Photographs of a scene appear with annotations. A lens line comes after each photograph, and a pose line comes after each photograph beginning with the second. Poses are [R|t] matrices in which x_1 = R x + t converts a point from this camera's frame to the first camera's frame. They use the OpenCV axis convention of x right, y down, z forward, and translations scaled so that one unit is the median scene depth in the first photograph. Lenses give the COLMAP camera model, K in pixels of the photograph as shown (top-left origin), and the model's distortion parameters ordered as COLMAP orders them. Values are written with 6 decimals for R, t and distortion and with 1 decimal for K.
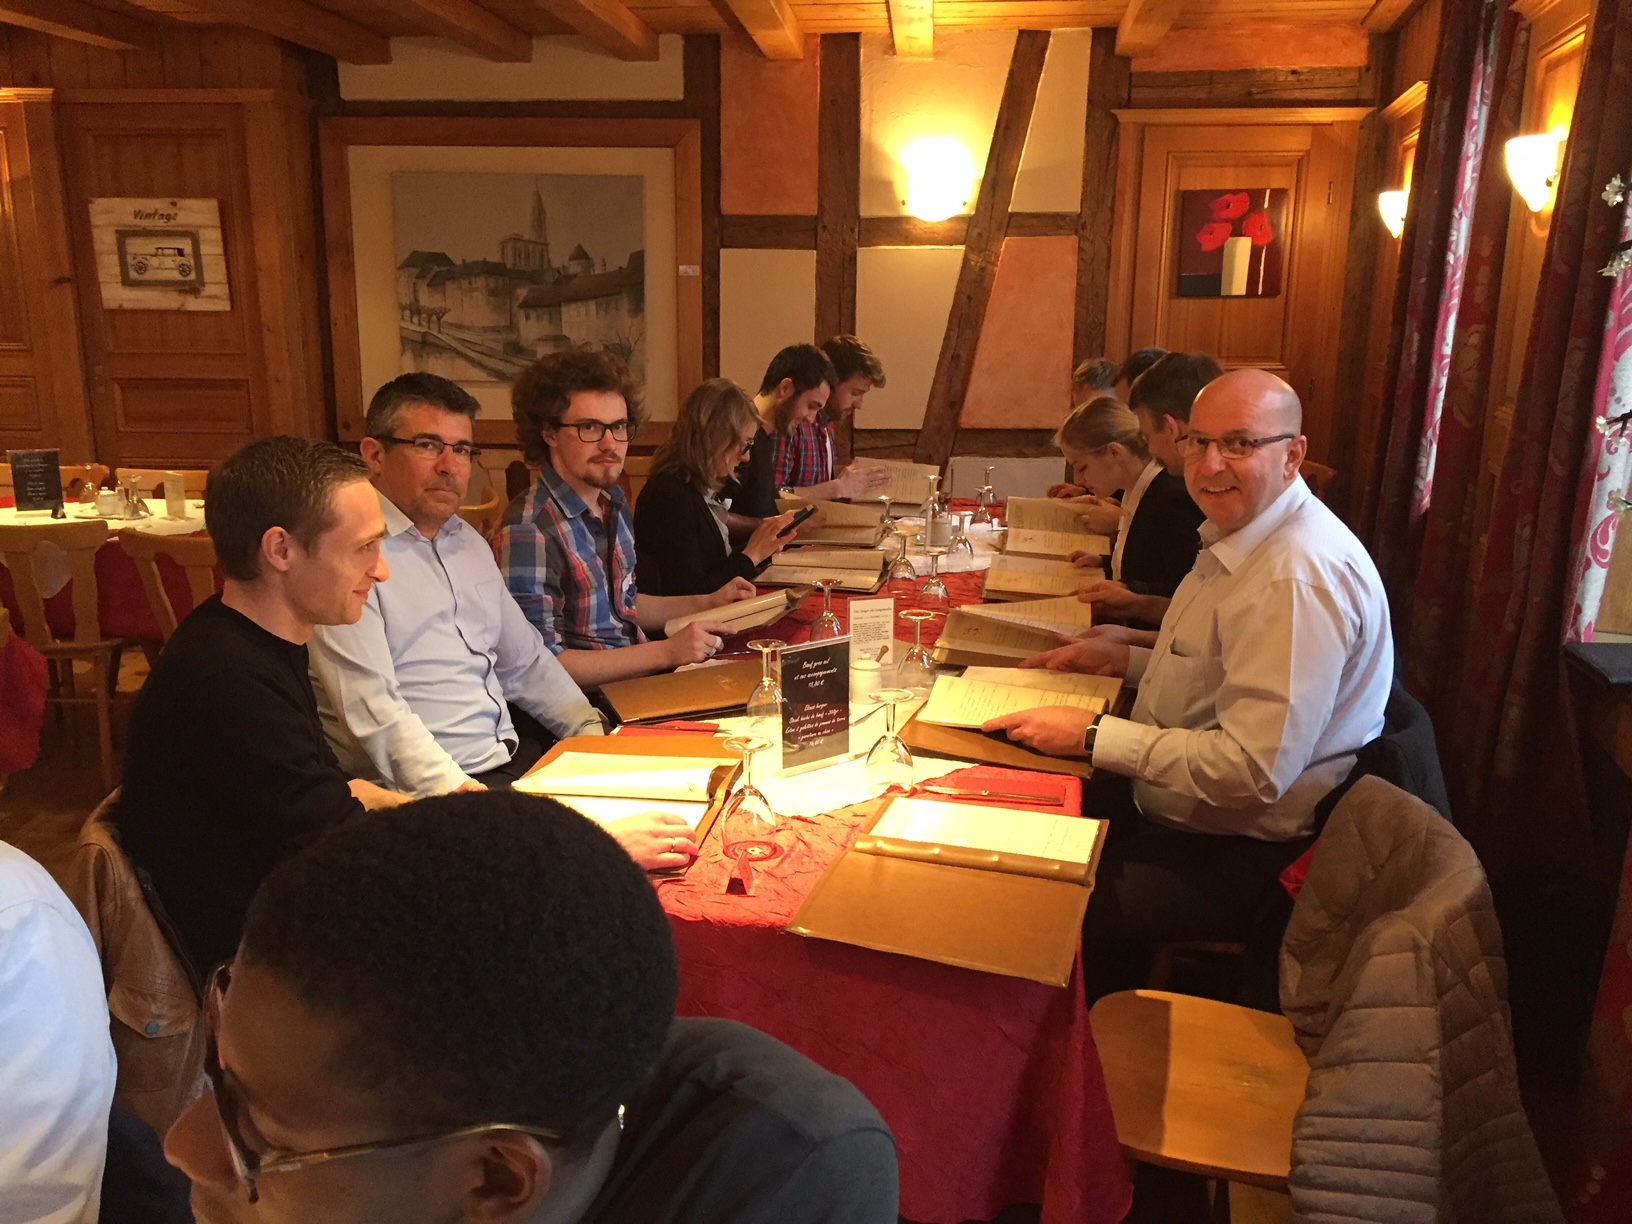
lens RADIAL K [[1375.7, 0, 816.0], [0, 1375.7, 612.0], [0, 0, 1]] dist [0.091311, -0.126129]
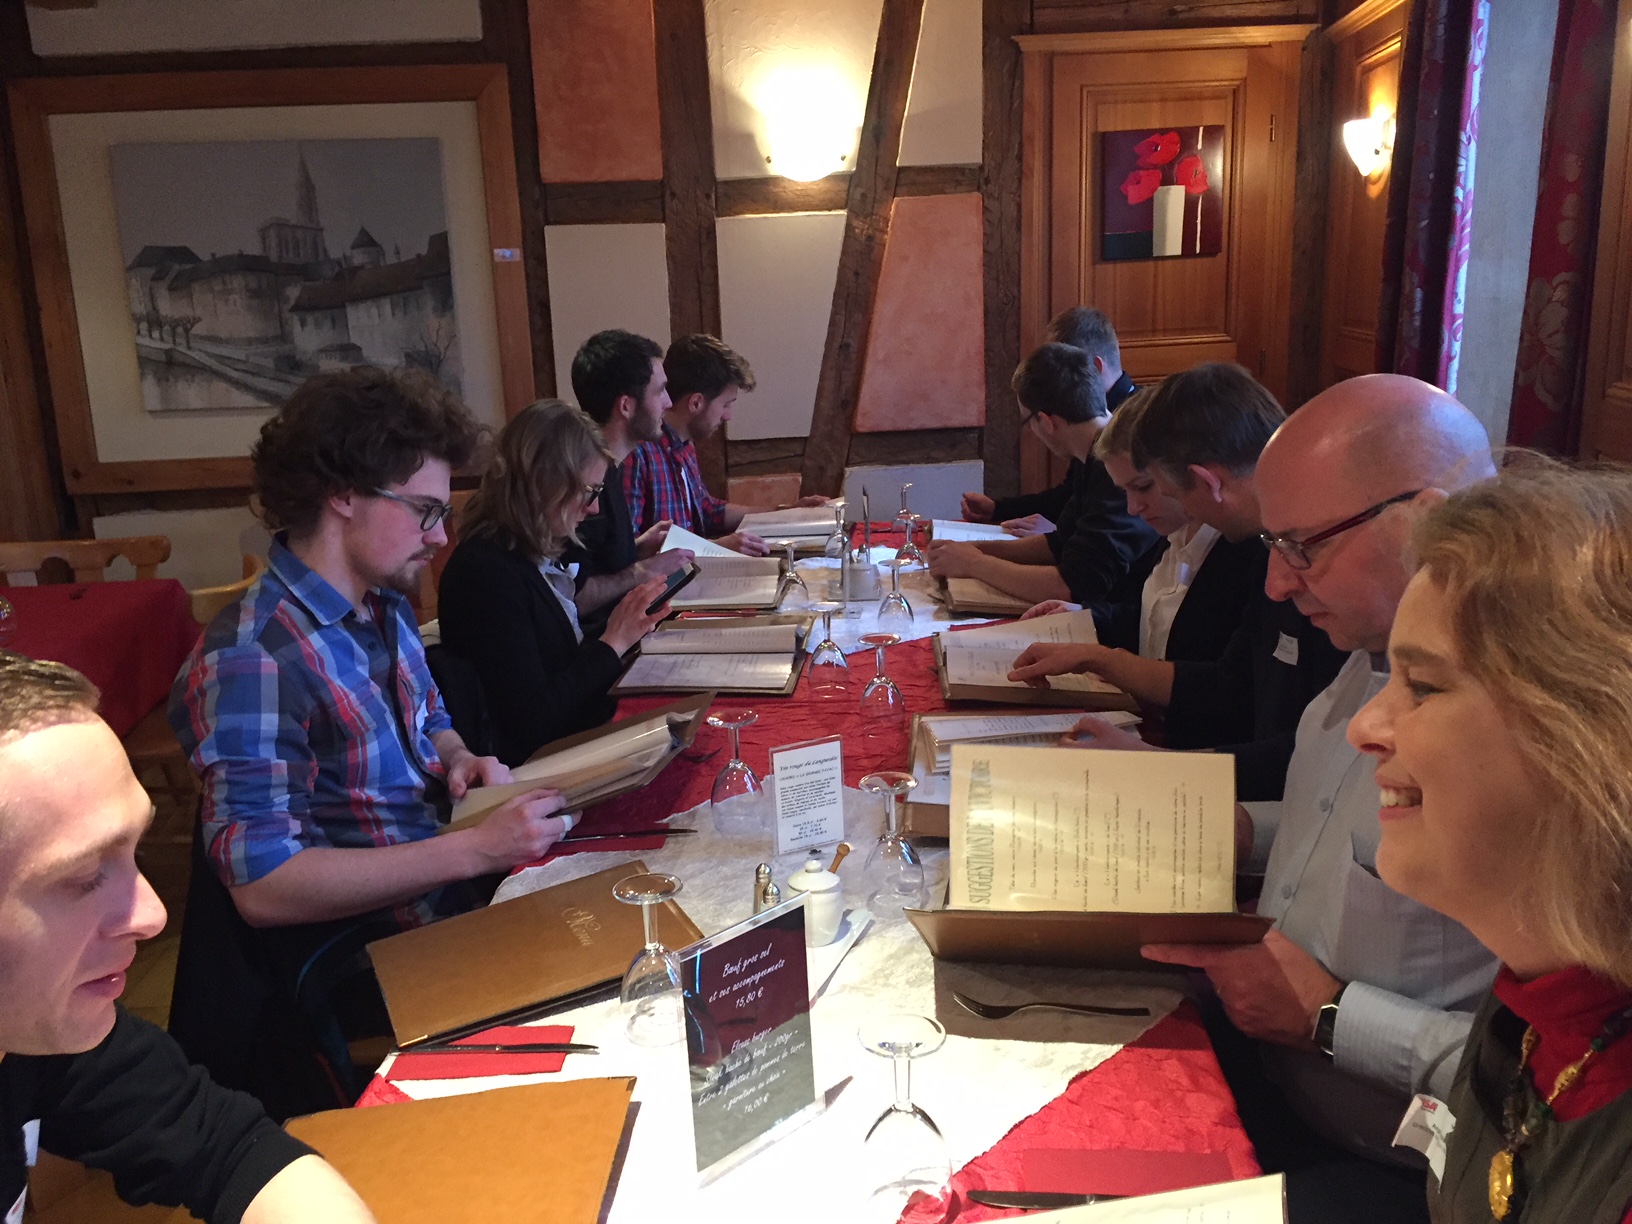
lens RADIAL K [[1375.7, 0, 816.0], [0, 1375.7, 612.0], [0, 0, 1]] dist [0.091311, -0.126129]
pose [[0.992891, -0.071154, 0.095416, -0.005802], [0.070124, 0.997439, 0.014105, -0.040243], [-0.096175, -0.007314, 0.995338, 0.185065]]
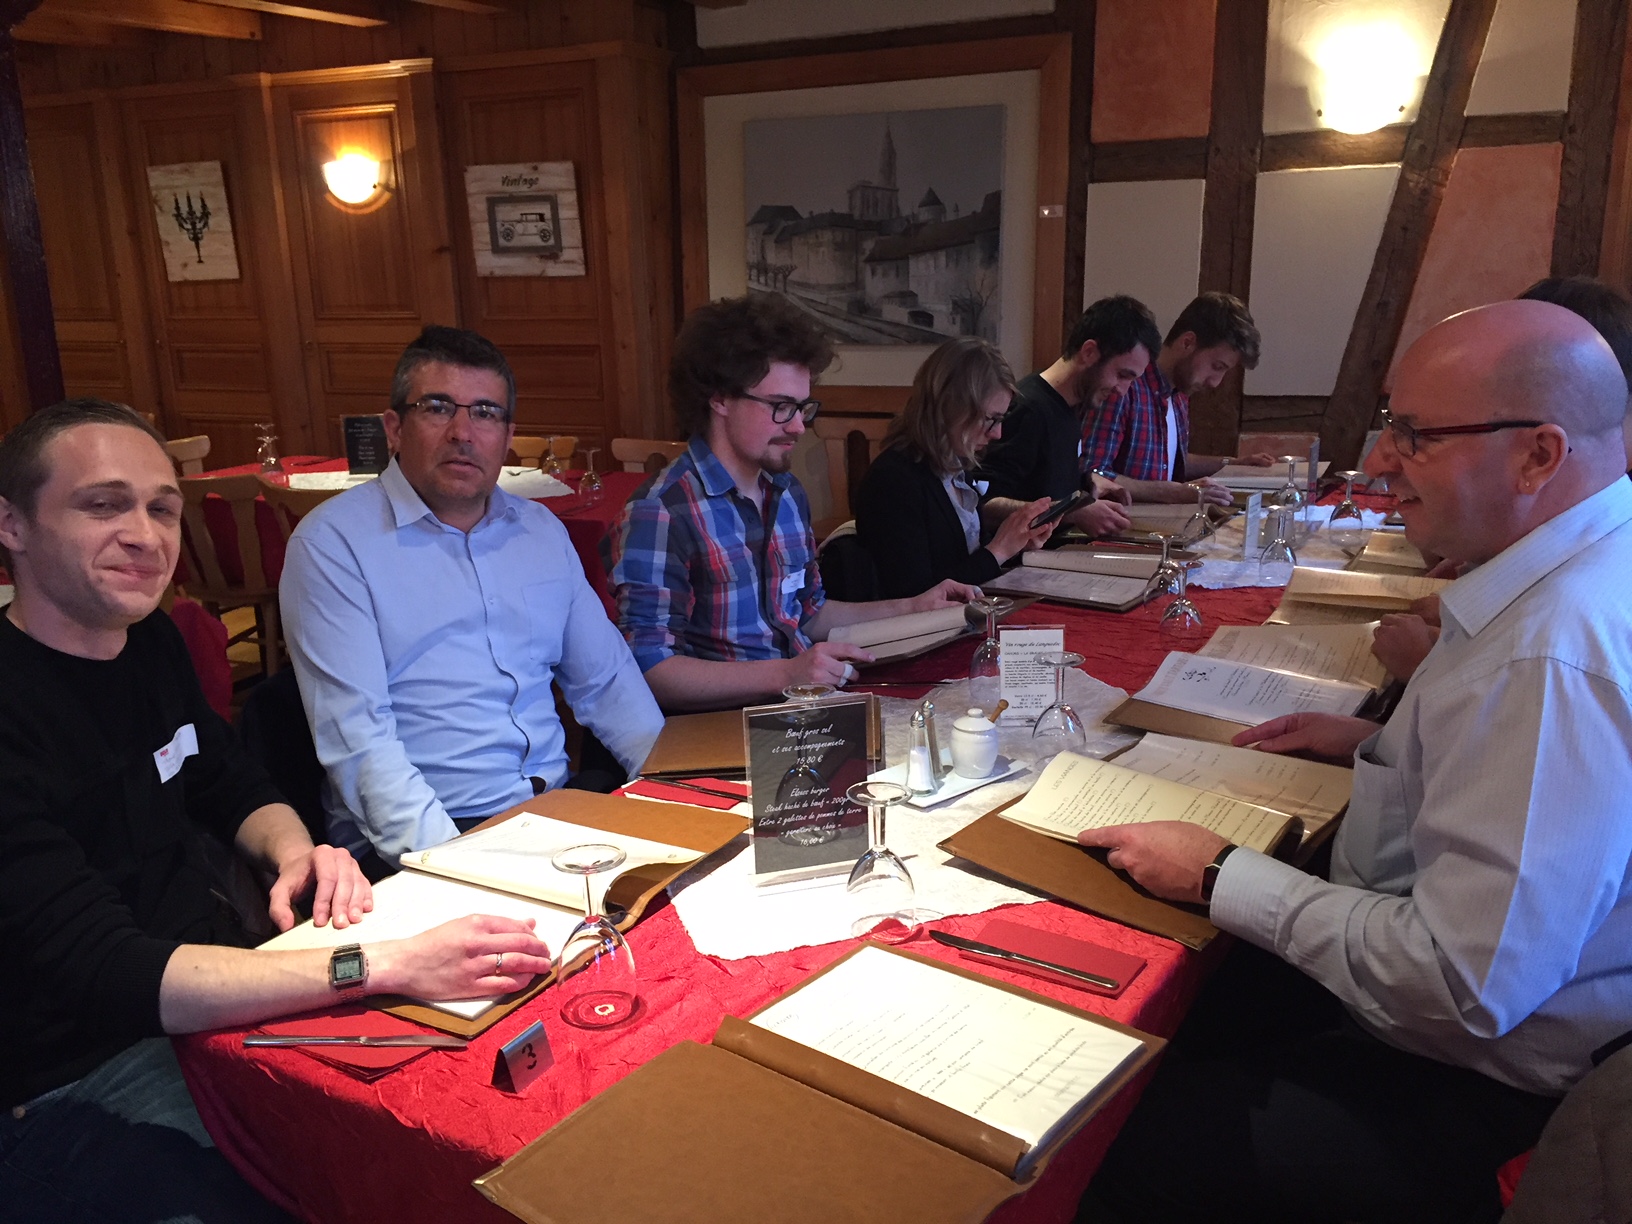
lens RADIAL K [[1391.4, 0, 816.0], [0, 1391.4, 612.0], [0, 0, 1]] dist [0.085342, -0.117345]
pose [[0.931303, 0.060105, -0.359253, 0.102007], [-0.051522, 0.998112, 0.033430, -0.019047], [0.360584, -0.012624, 0.932641, 0.128301]]
